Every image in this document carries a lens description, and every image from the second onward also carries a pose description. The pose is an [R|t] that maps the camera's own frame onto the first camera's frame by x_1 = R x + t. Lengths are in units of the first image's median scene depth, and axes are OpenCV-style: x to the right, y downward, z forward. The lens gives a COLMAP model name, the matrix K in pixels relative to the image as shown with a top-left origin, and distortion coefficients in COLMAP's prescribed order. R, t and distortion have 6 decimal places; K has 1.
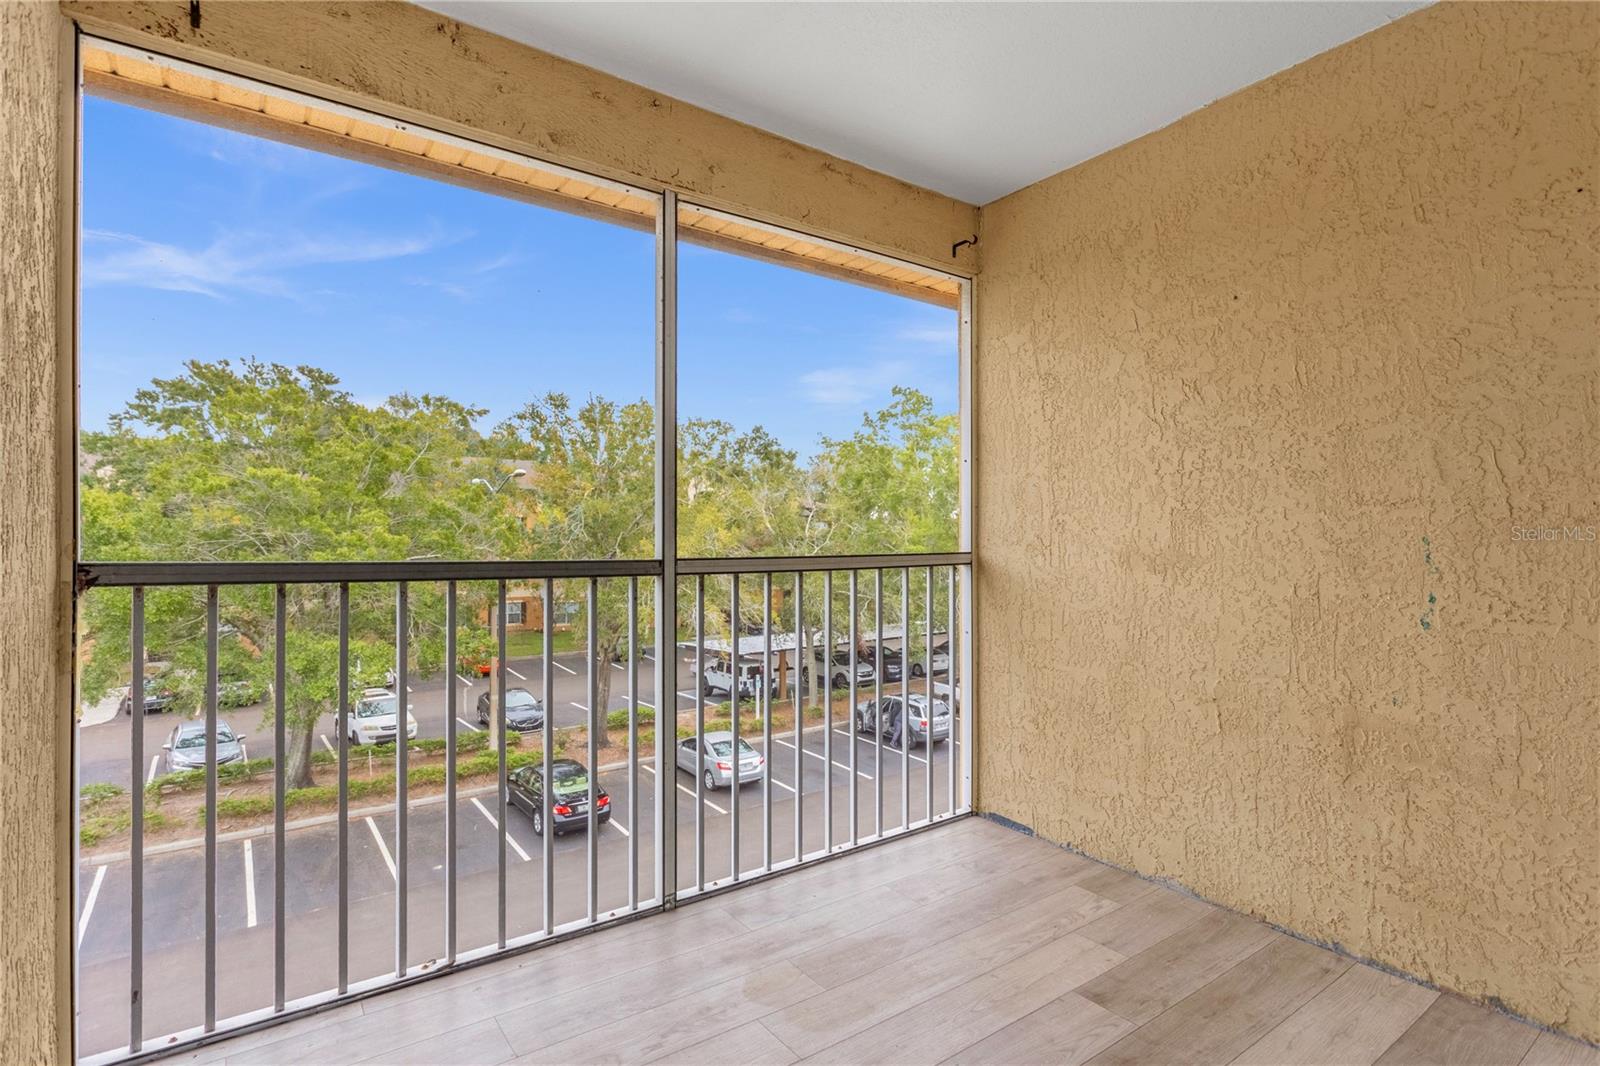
lens RADIAL K [[789.4, 0, 800.0], [0, 789.4, 533.0], [0, 0, 1]] dist [0.010127, 0.000268]
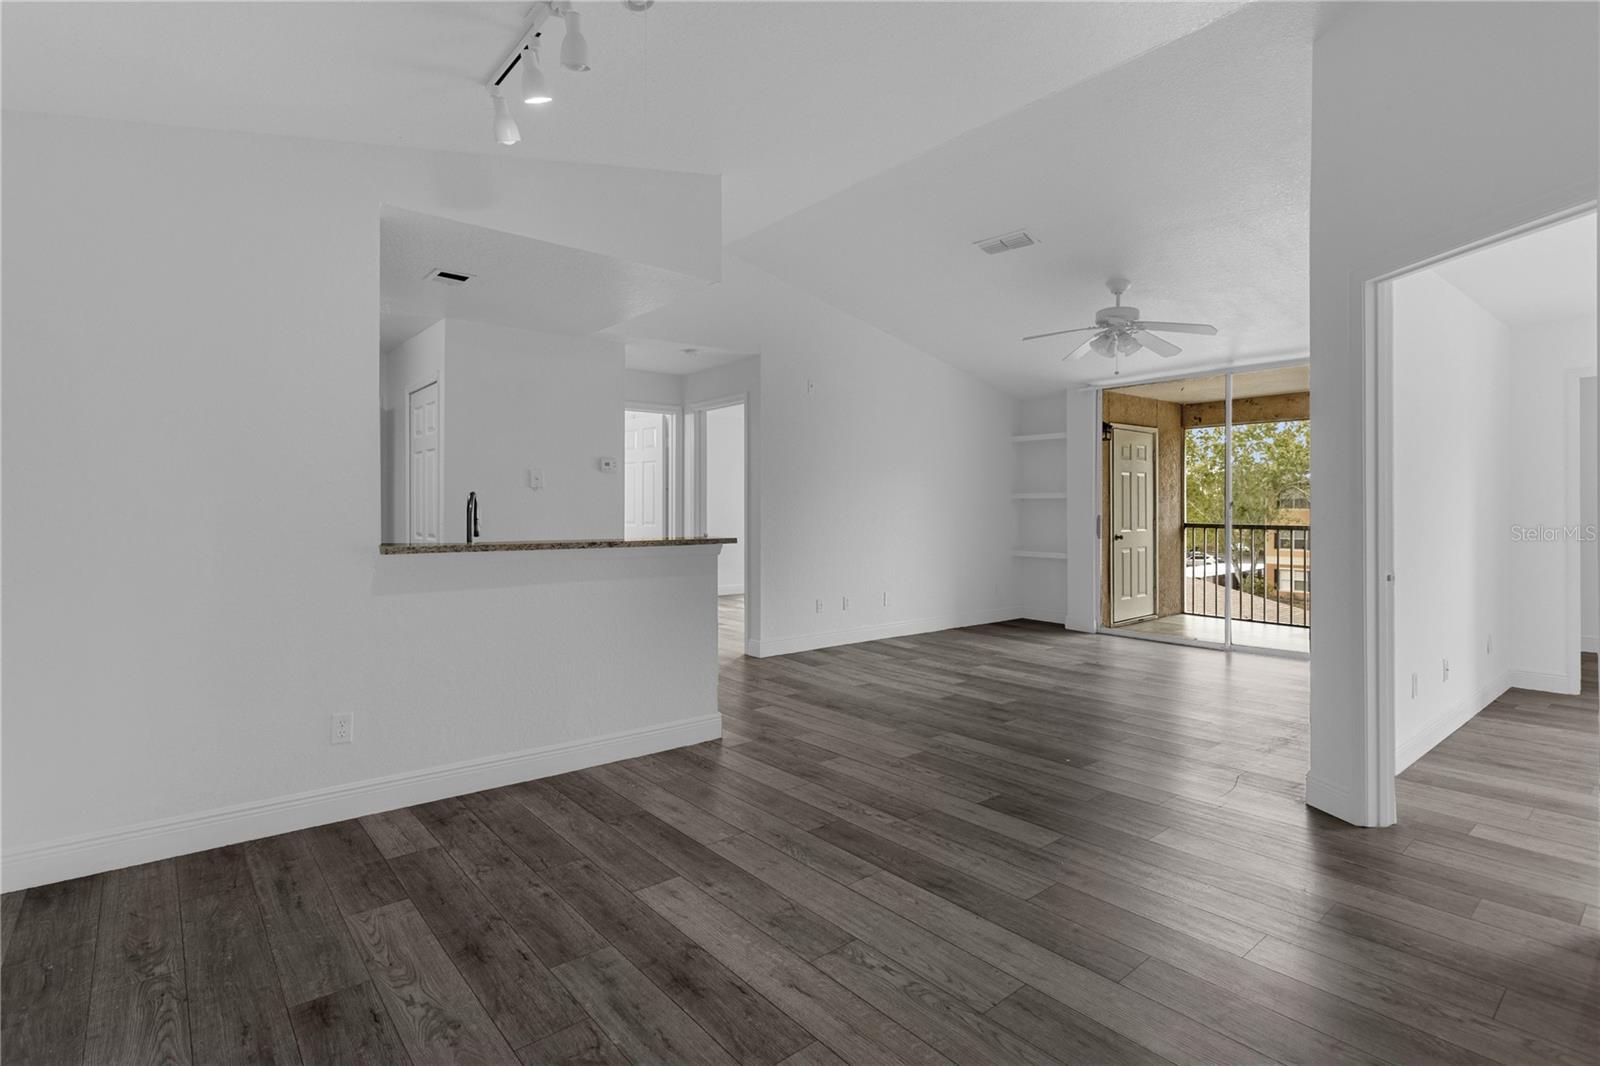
lens RADIAL K [[769.2, 0, 800.0], [0, 769.2, 533.0], [0, 0, 1]] dist [-0.001891, -0.000300]
pose [[0.066080, 0.034343, -0.997223, 0.317808], [0.008397, 0.999353, 0.034973, -0.007653], [0.997779, -0.010685, 0.065748, -0.152927]]
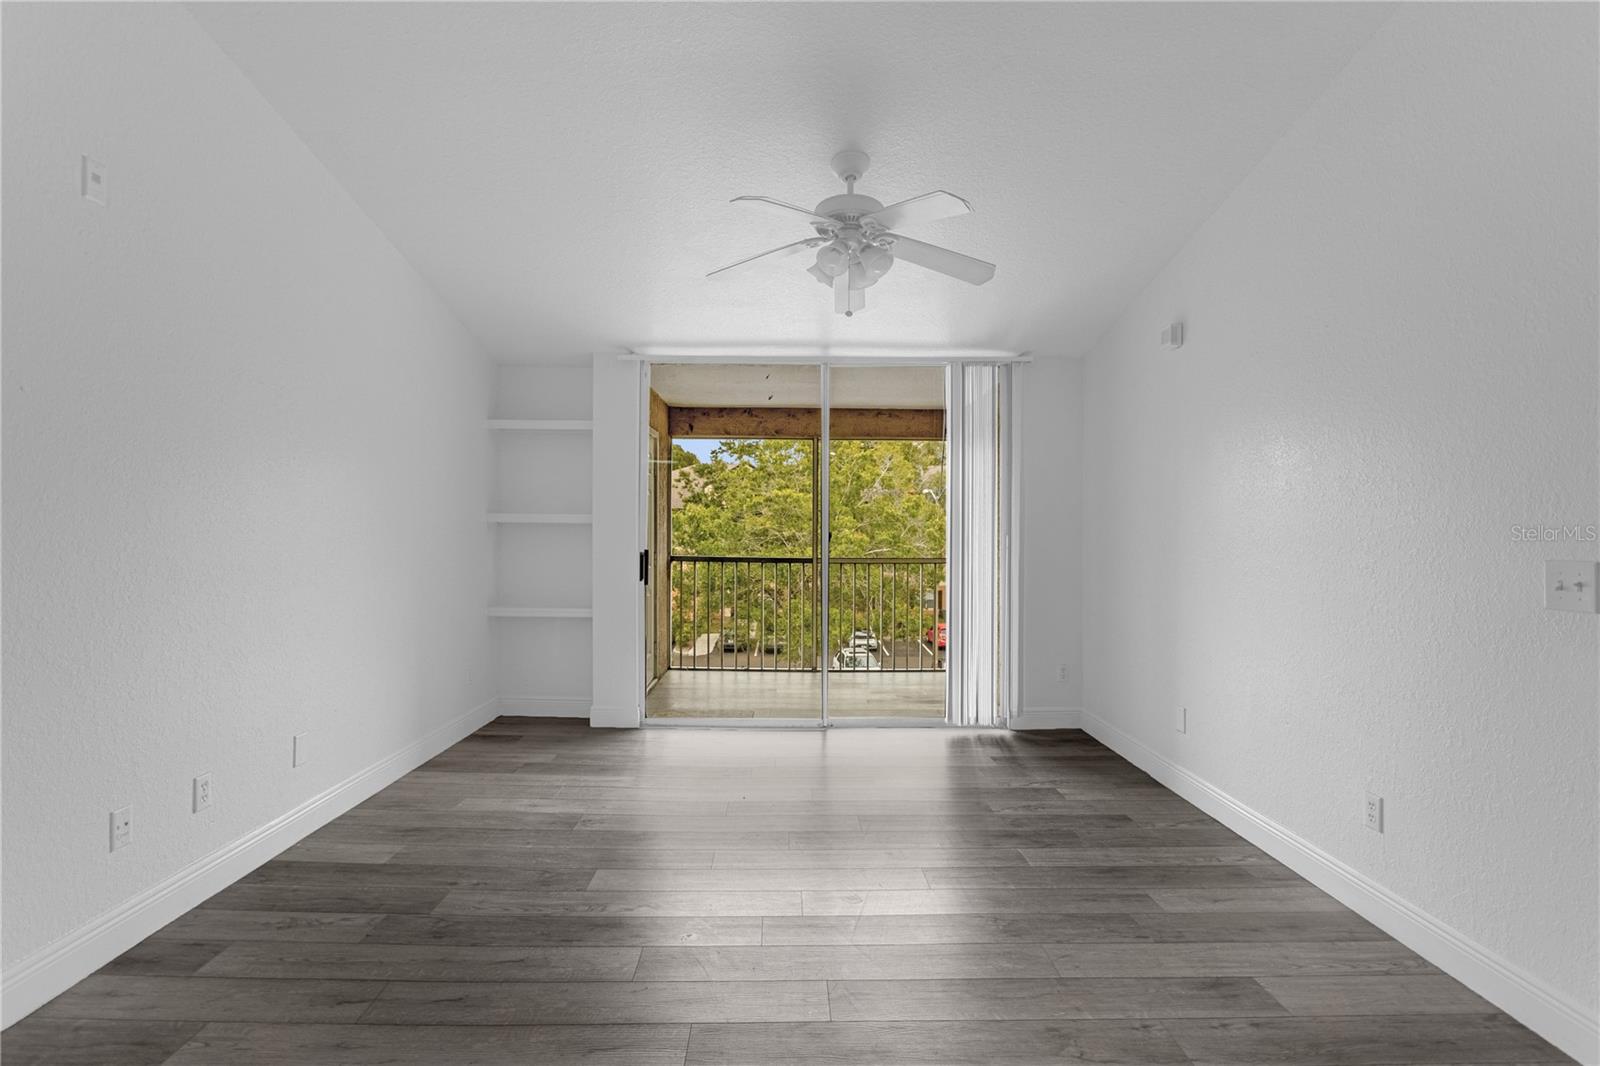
lens RADIAL K [[769.2, 0, 800.0], [0, 769.2, 533.0], [0, 0, 1]] dist [-0.001891, -0.000300]
pose [[0.822220, 0.006866, -0.569128, 0.158678], [-0.003499, 0.999969, 0.007009, -0.008995], [0.569159, -0.003772, 0.822219, -0.158458]]
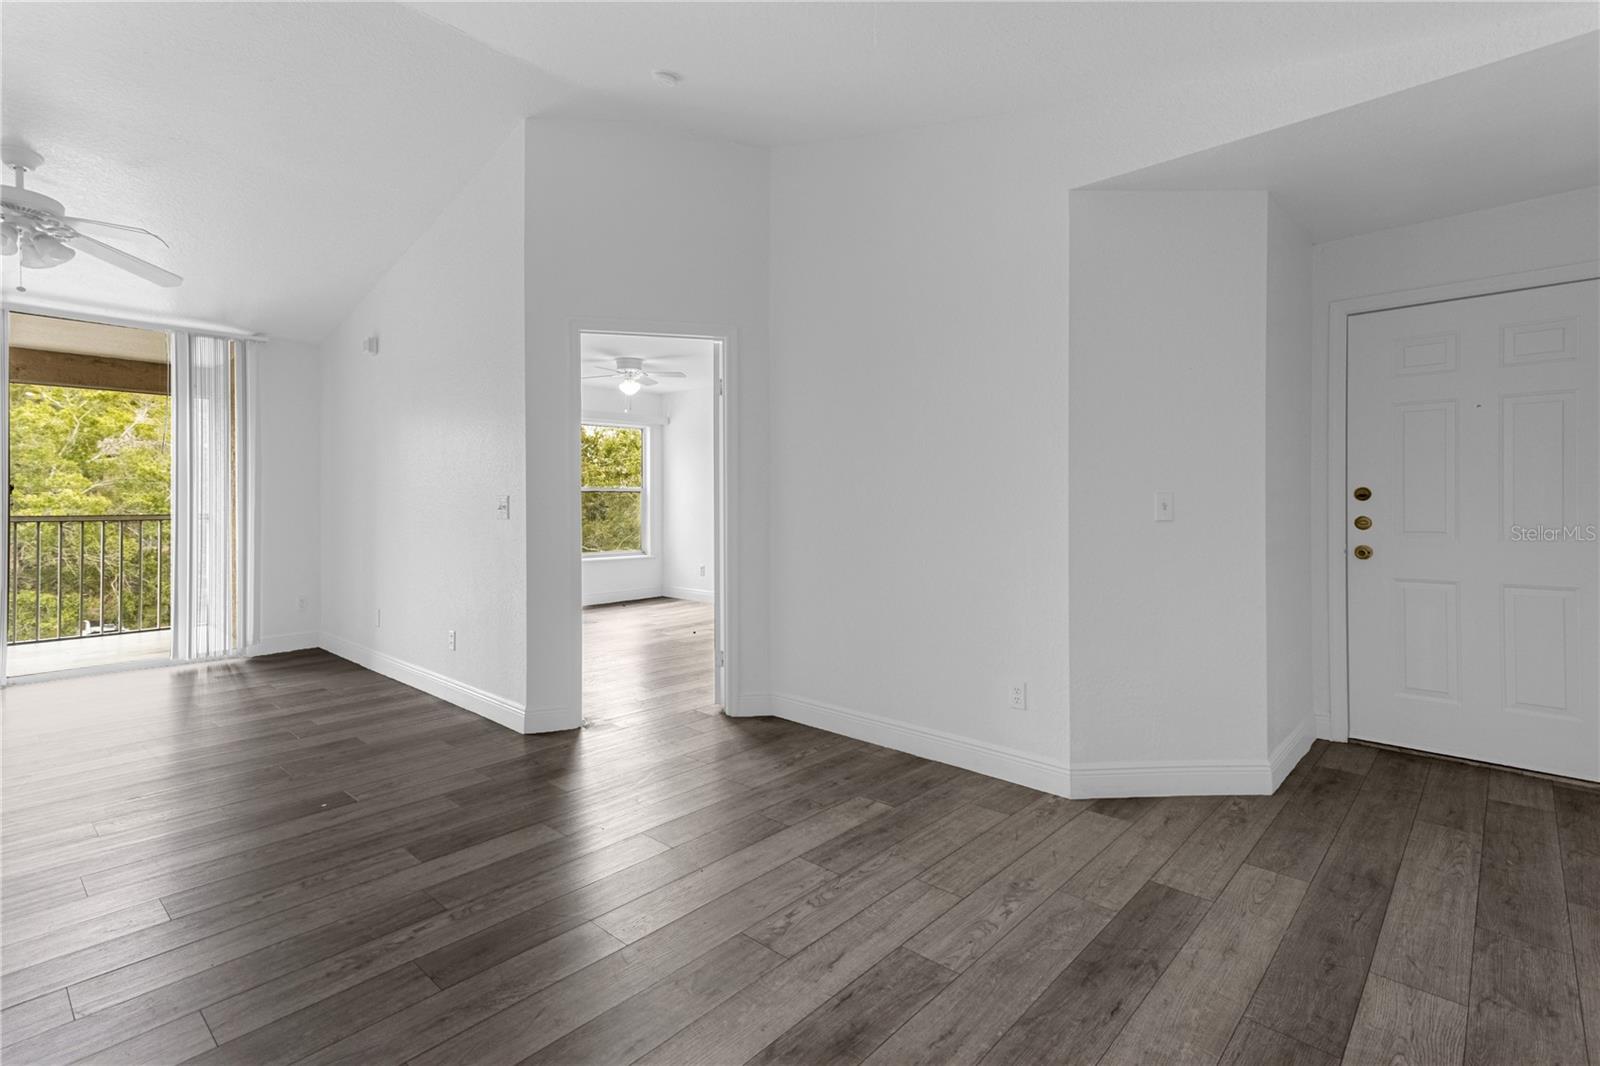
lens RADIAL K [[761.8, 0, 819.5], [0, 761.8, 501.6], [0, 0, 1]] dist [0.029259, -0.001091]
pose [[0.977353, 0.005755, 0.211539, 0.213272], [-0.007466, 0.999946, 0.007291, -0.006225], [-0.211486, -0.008705, 0.977342, -0.232266]]
